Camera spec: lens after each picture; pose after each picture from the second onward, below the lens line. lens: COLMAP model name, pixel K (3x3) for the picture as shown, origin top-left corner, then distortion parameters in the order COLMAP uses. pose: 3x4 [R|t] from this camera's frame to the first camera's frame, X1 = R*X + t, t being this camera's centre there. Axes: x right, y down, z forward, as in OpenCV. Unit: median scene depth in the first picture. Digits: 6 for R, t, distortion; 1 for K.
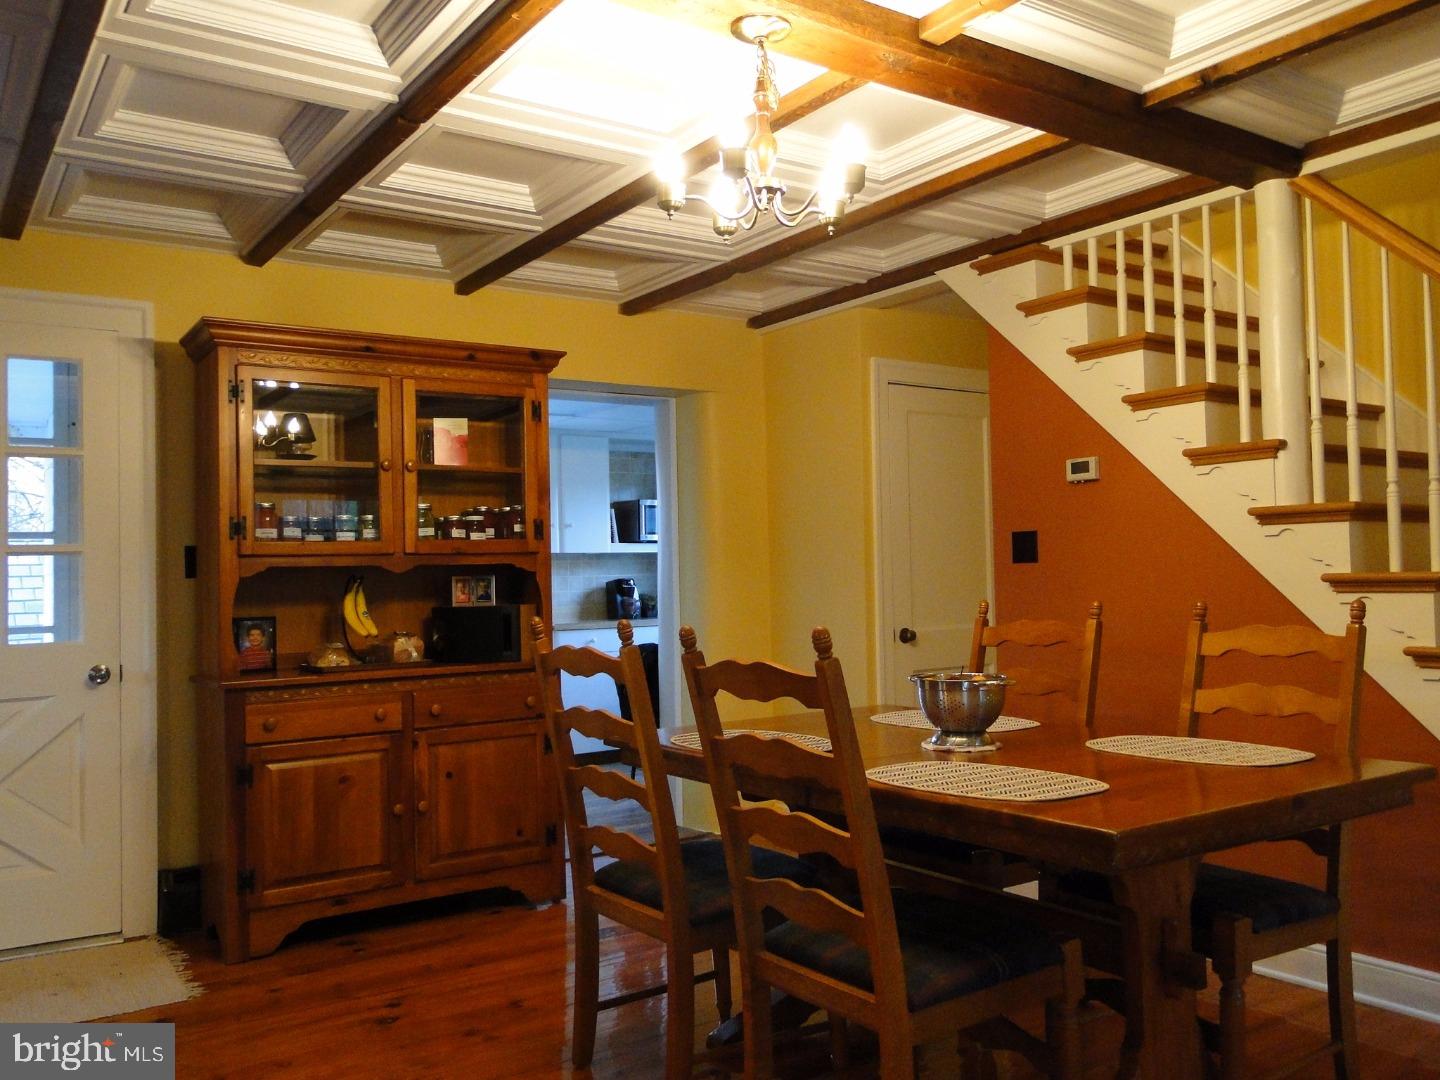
lens RADIAL K [[1186.7, 0, 720.0], [0, 1186.7, 540.0], [0, 0, 1]] dist [-0.001115, -0.003270]
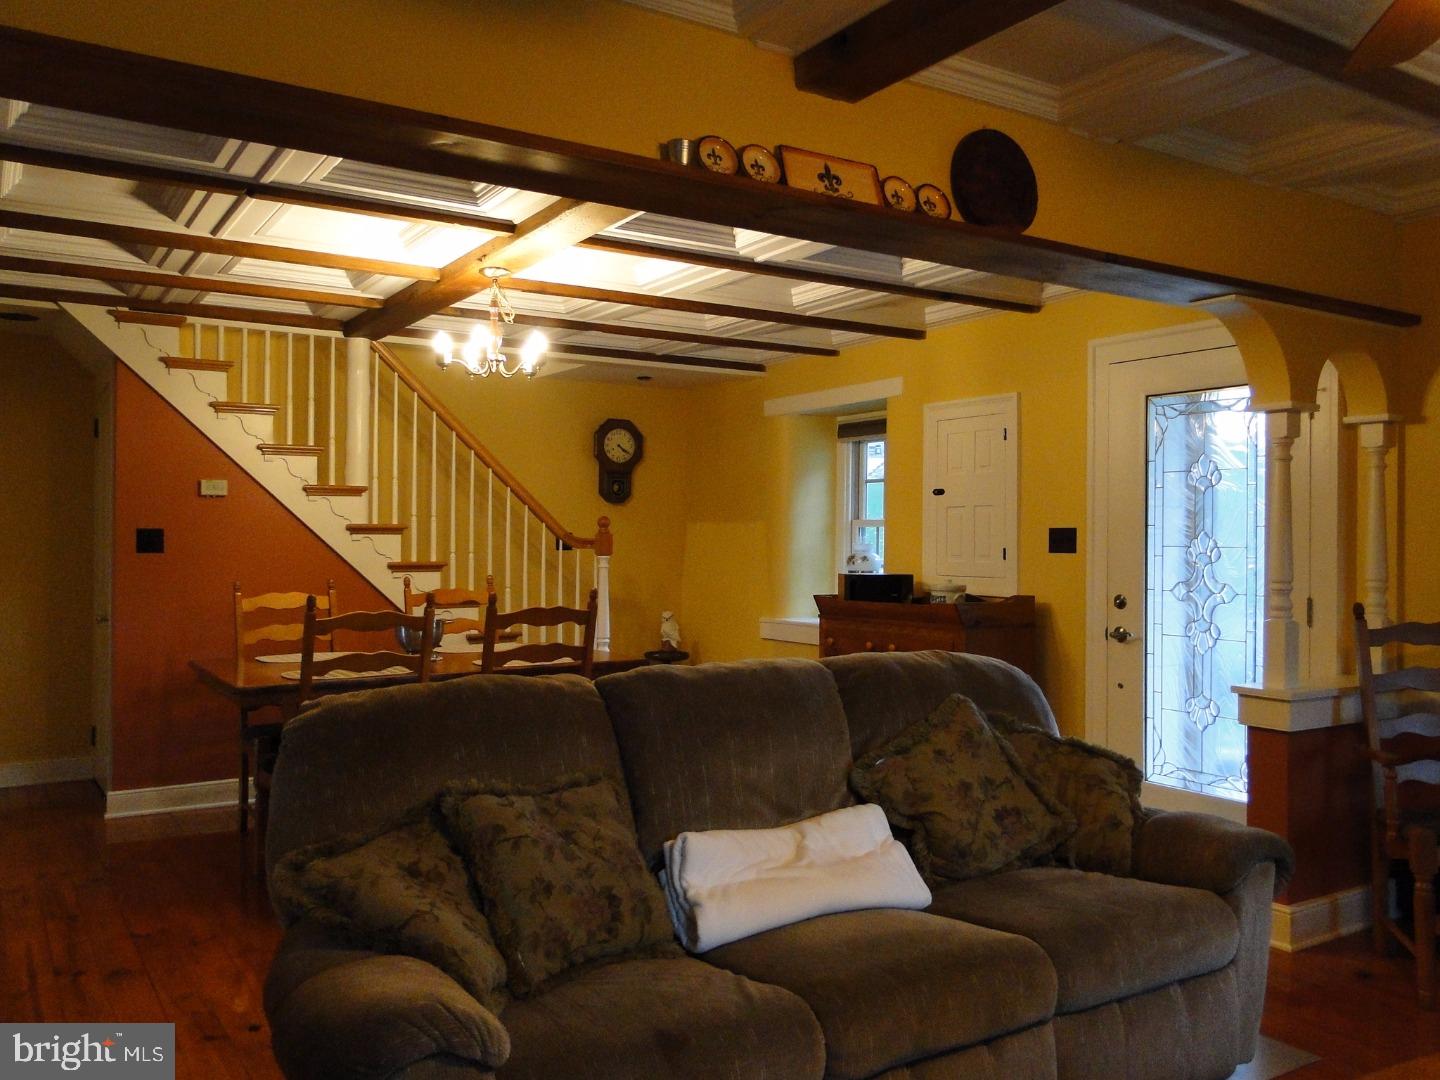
lens RADIAL K [[1186.7, 0, 720.0], [0, 1186.7, 540.0], [0, 0, 1]] dist [-0.001115, -0.003270]
pose [[0.042803, 0.017656, 0.998928, -1.099708], [-0.035728, 0.999231, -0.016130, 0.004207], [-0.998444, -0.035000, 0.043401, 0.336131]]
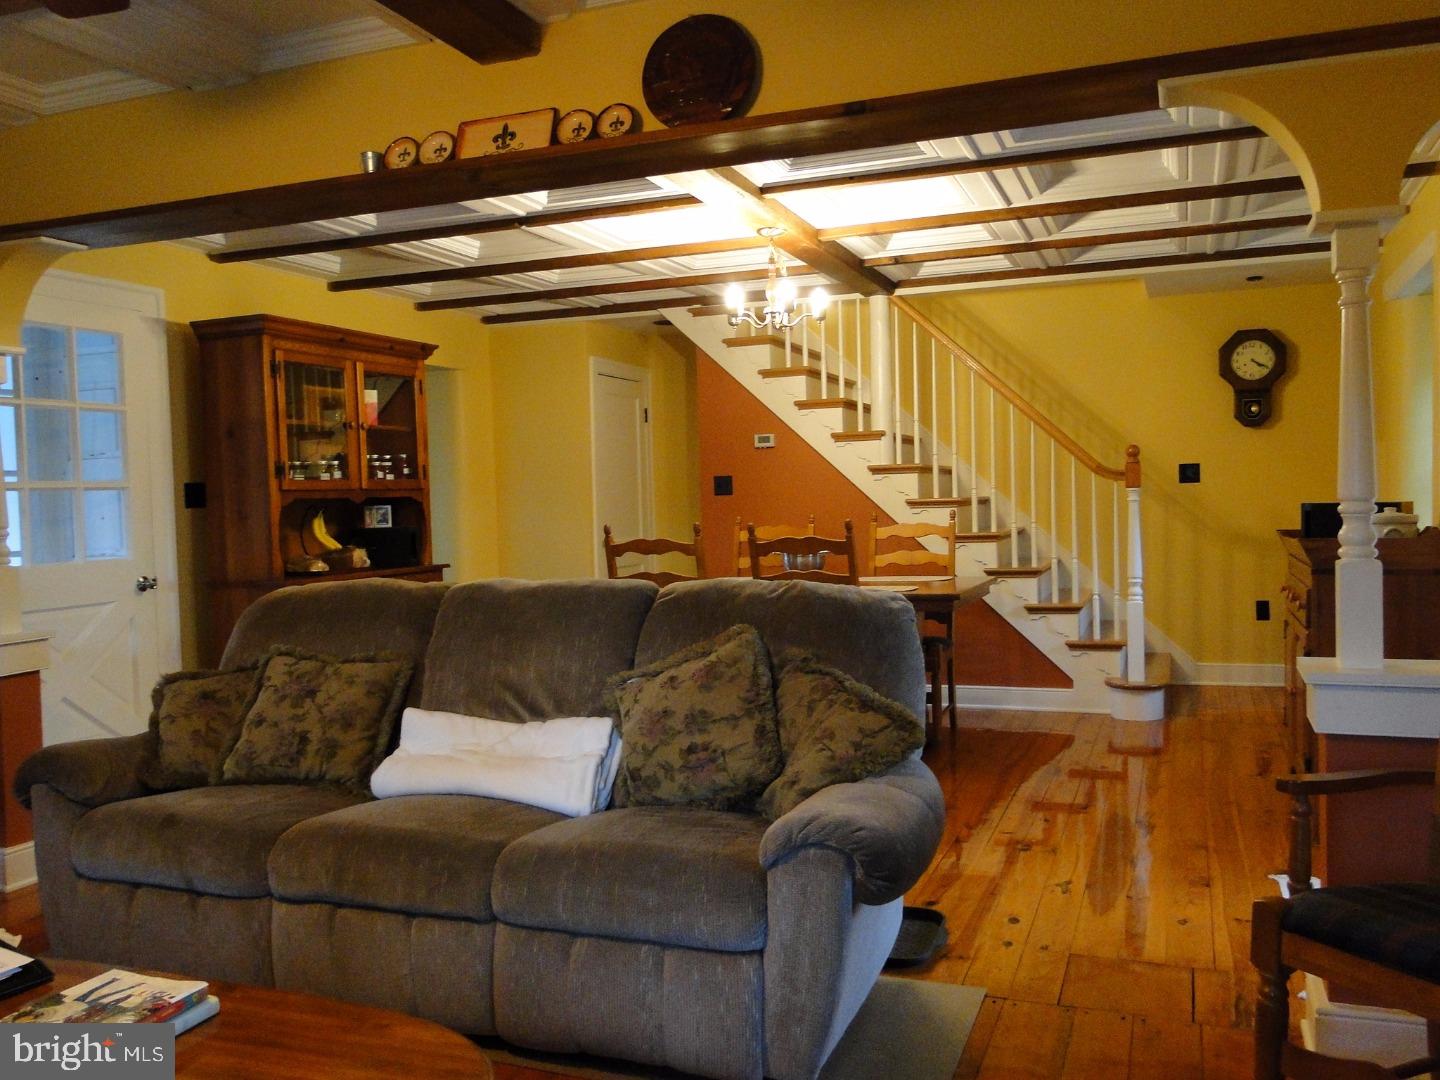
lens RADIAL K [[1179.1, 0, 728.3], [0, 1179.1, 545.4], [0, 0, 1]] dist [0.013321, -0.001112]
pose [[0.824978, -0.026757, 0.564531, -0.724861], [-0.005961, 0.998411, 0.056032, -0.003196], [-0.565134, -0.049591, 0.823508, -0.401181]]
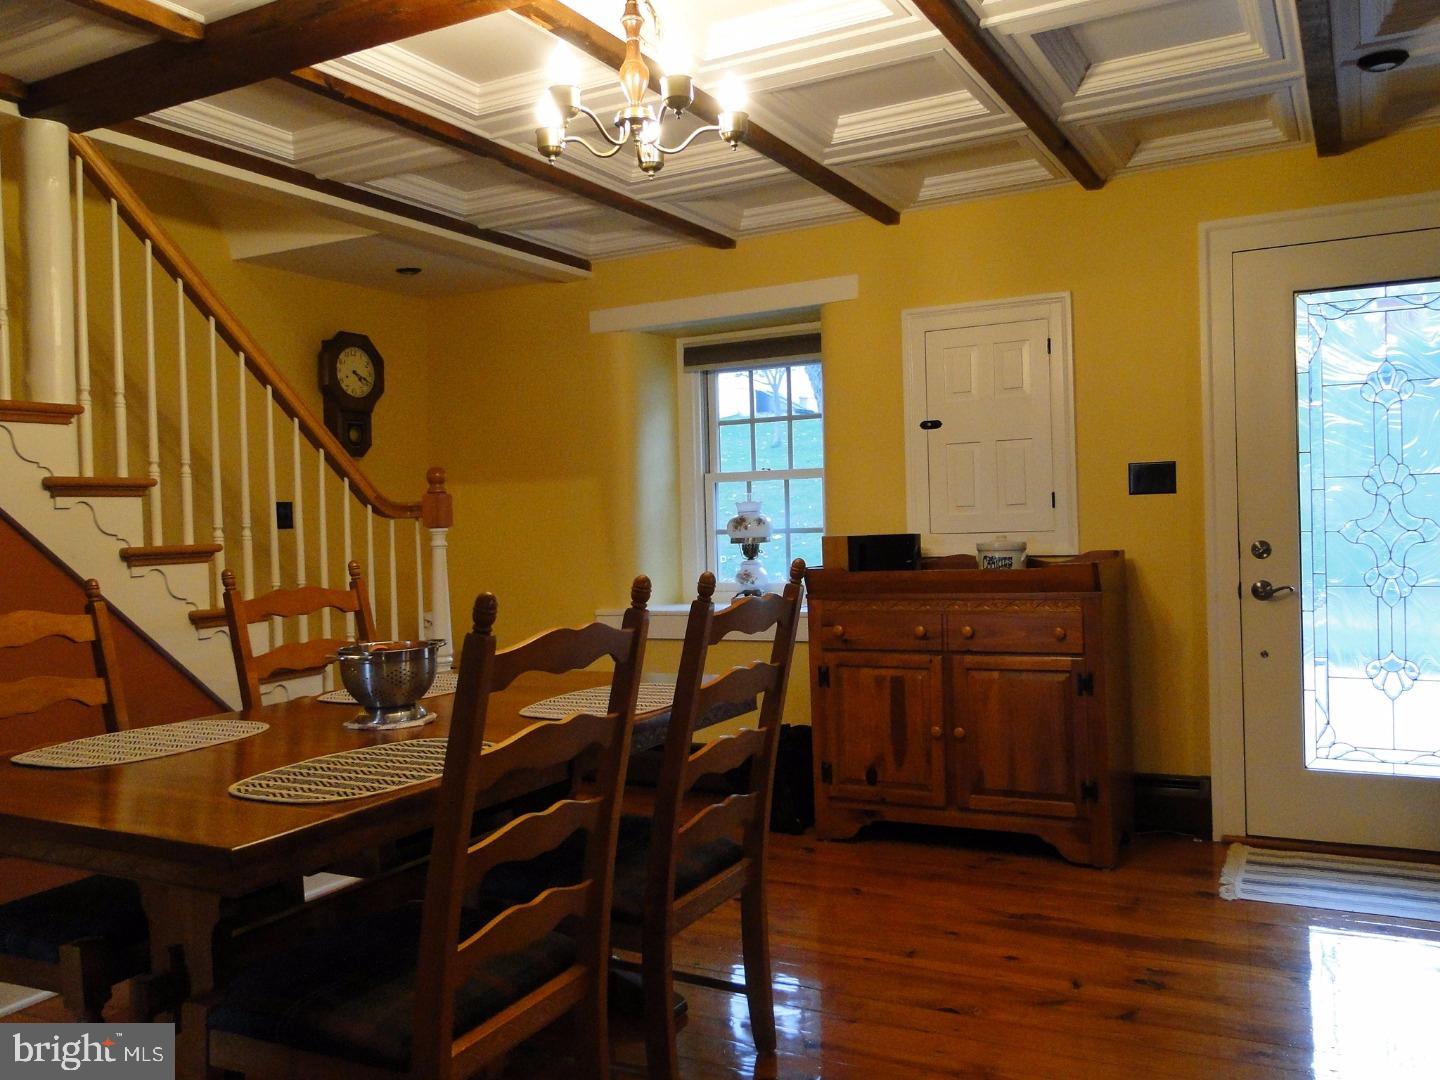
lens RADIAL K [[1194.3, 0, 730.7], [0, 1194.3, 542.2], [0, 0, 1]] dist [-0.003530, 0.000383]
pose [[-0.451605, 0.017350, 0.892049, -0.516890], [0.012837, 0.999834, -0.012948, 0.035836], [-0.892126, 0.005604, -0.451753, 0.831259]]
